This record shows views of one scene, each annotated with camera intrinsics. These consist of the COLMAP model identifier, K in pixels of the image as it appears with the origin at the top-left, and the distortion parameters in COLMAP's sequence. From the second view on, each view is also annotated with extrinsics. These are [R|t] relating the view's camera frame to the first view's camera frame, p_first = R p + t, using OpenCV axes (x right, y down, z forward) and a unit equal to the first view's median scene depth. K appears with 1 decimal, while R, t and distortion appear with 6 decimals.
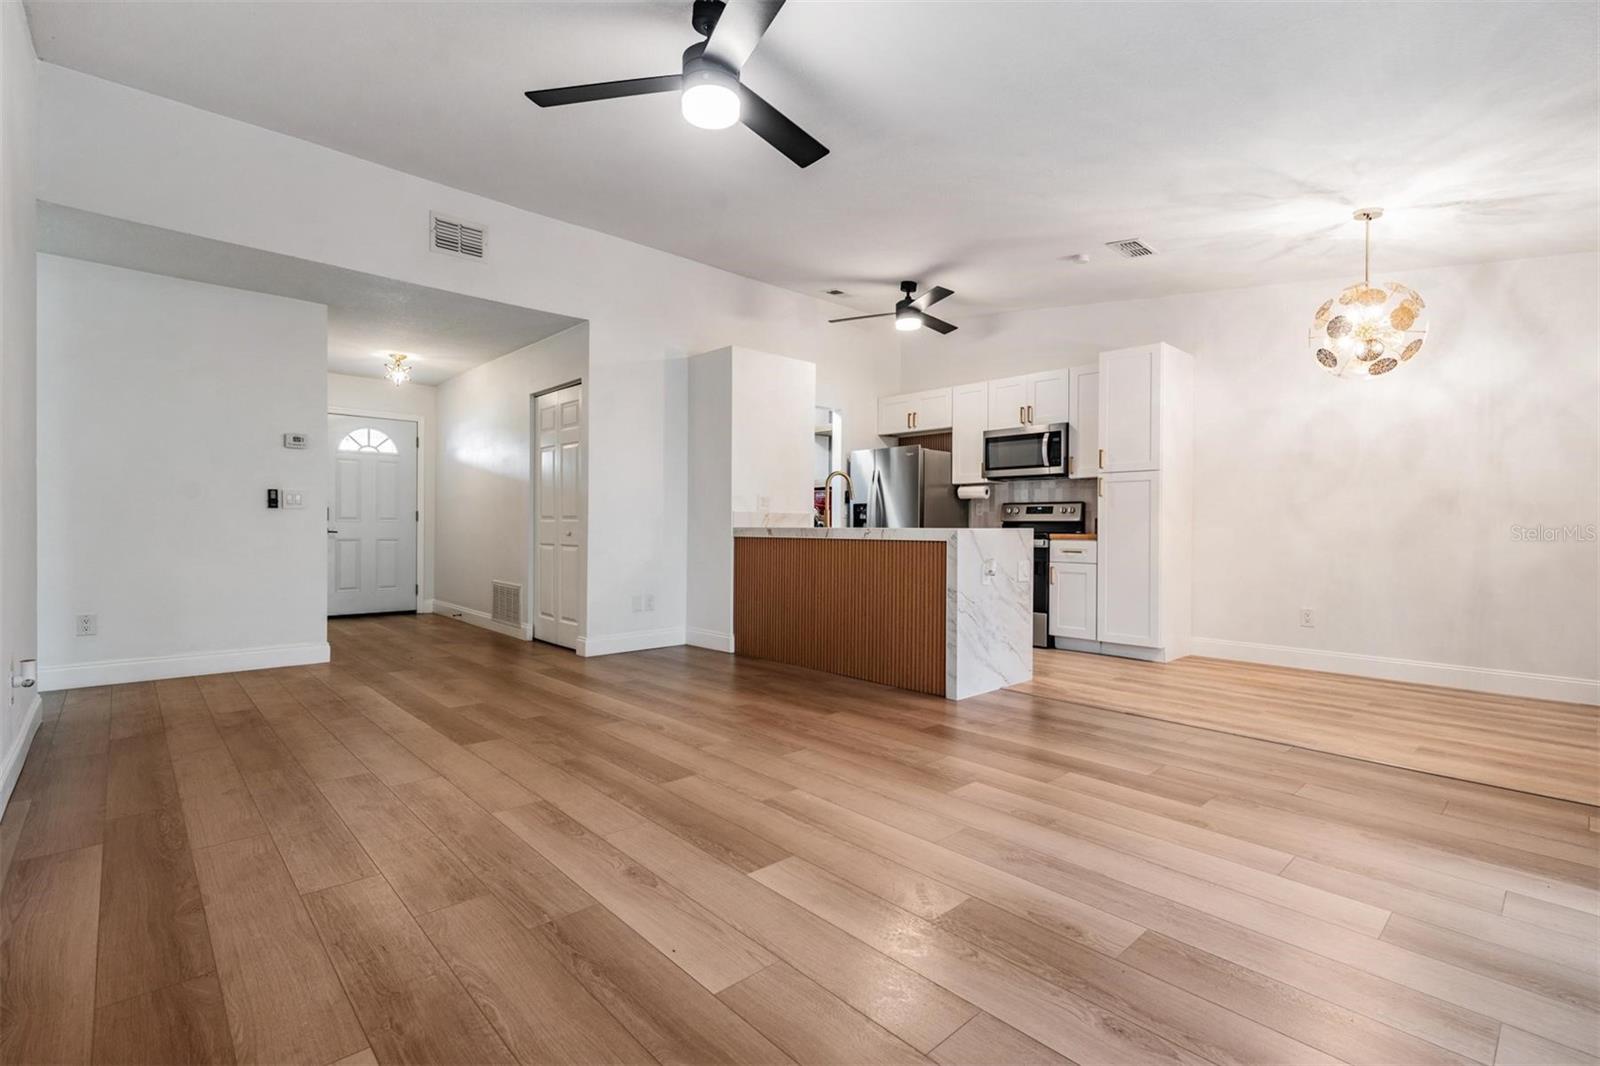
lens RADIAL K [[743.6, 0, 792.7], [0, 743.6, 529.1], [0, 0, 1]] dist [-0.000111, -0.000120]
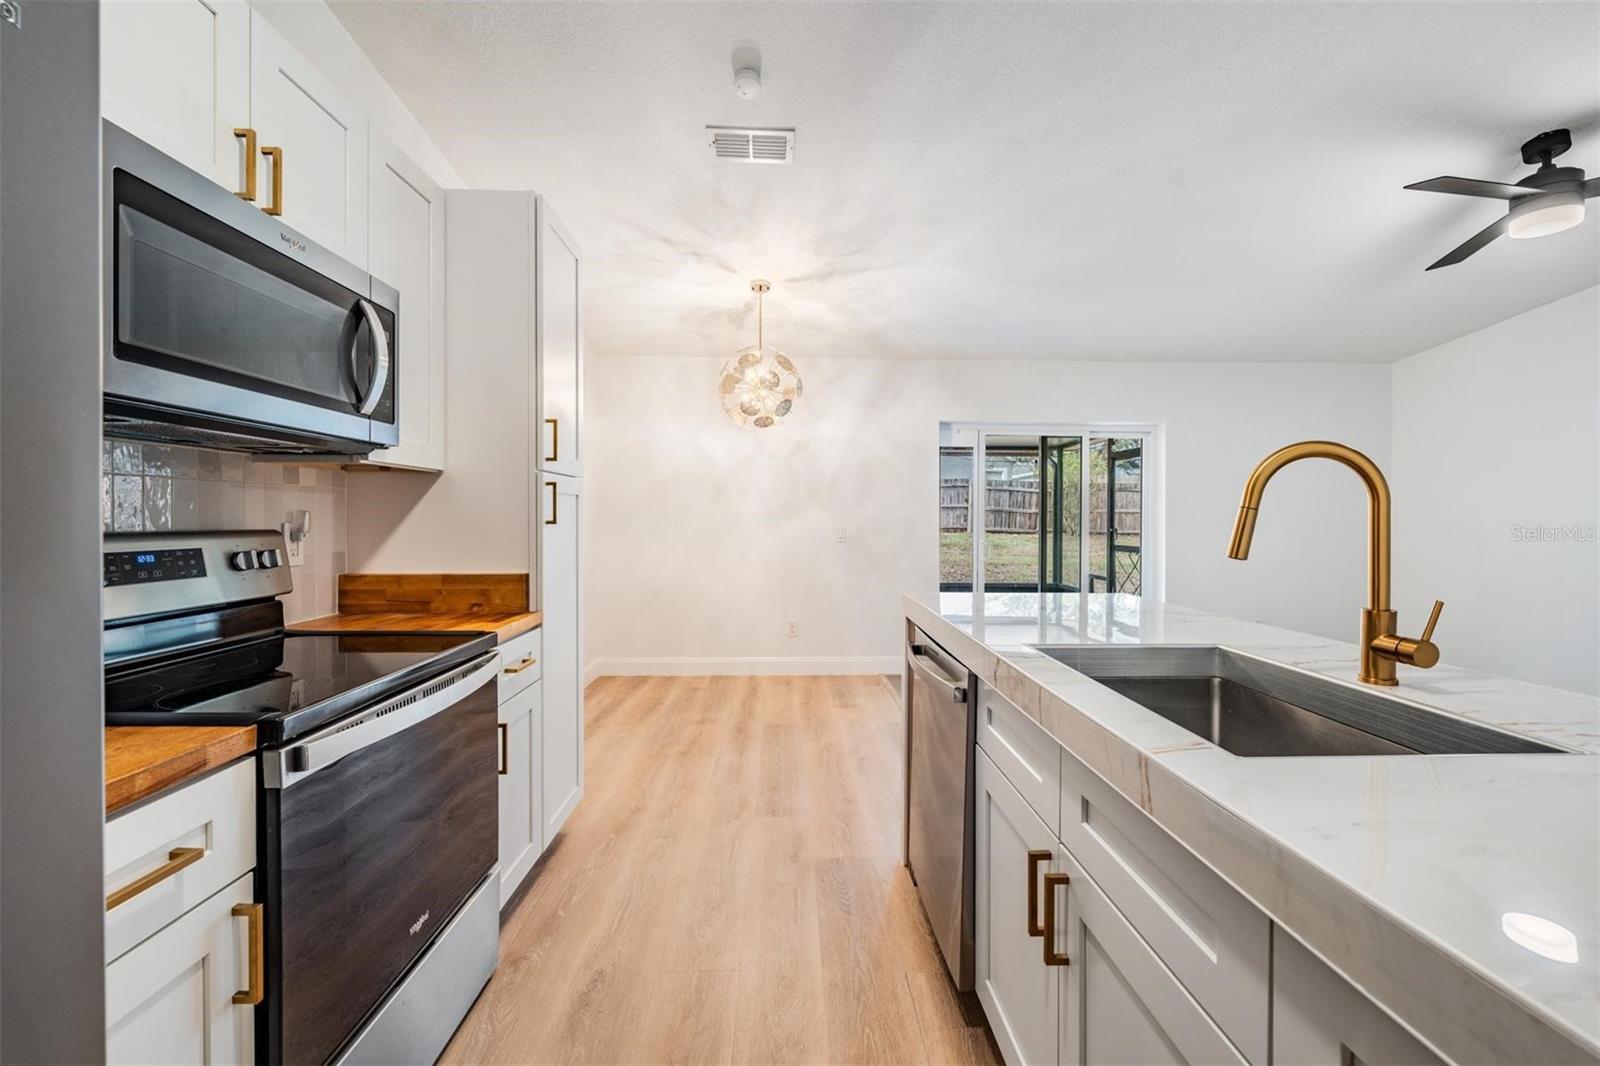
lens RADIAL K [[642.9, 0, 806.6], [0, 642.9, 522.5], [0, 0, 1]] dist [0.002122, -0.000116]
pose [[-0.755579, -0.014408, 0.654899, 0.041918], [-0.006950, 0.999878, 0.013979, -0.047078], [-0.655021, 0.006011, -0.755587, 1.090166]]
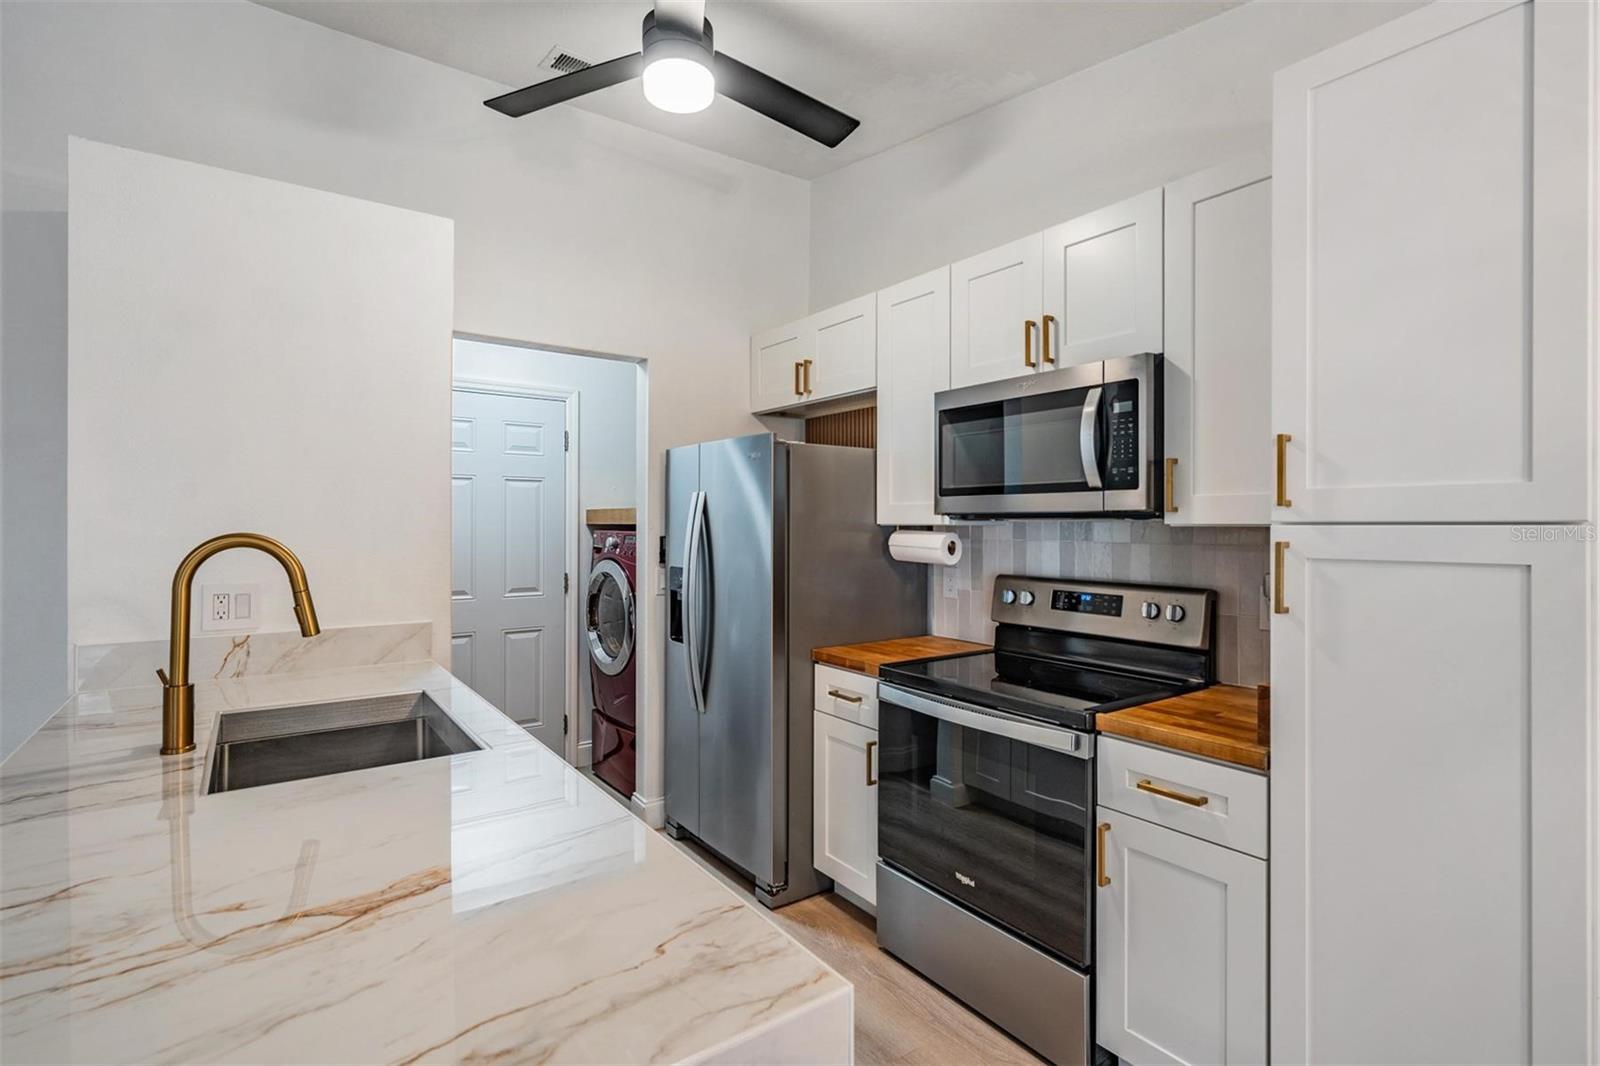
lens RADIAL K [[762.4, 0, 794.6], [0, 762.4, 524.4], [0, 0, 1]] dist [0.002799, -0.000276]
pose [[0.992209, -0.004852, -0.124489, 0.252982], [0.004869, 0.999988, -0.000165, -0.069655], [0.124488, -0.000442, 0.992221, 0.650723]]
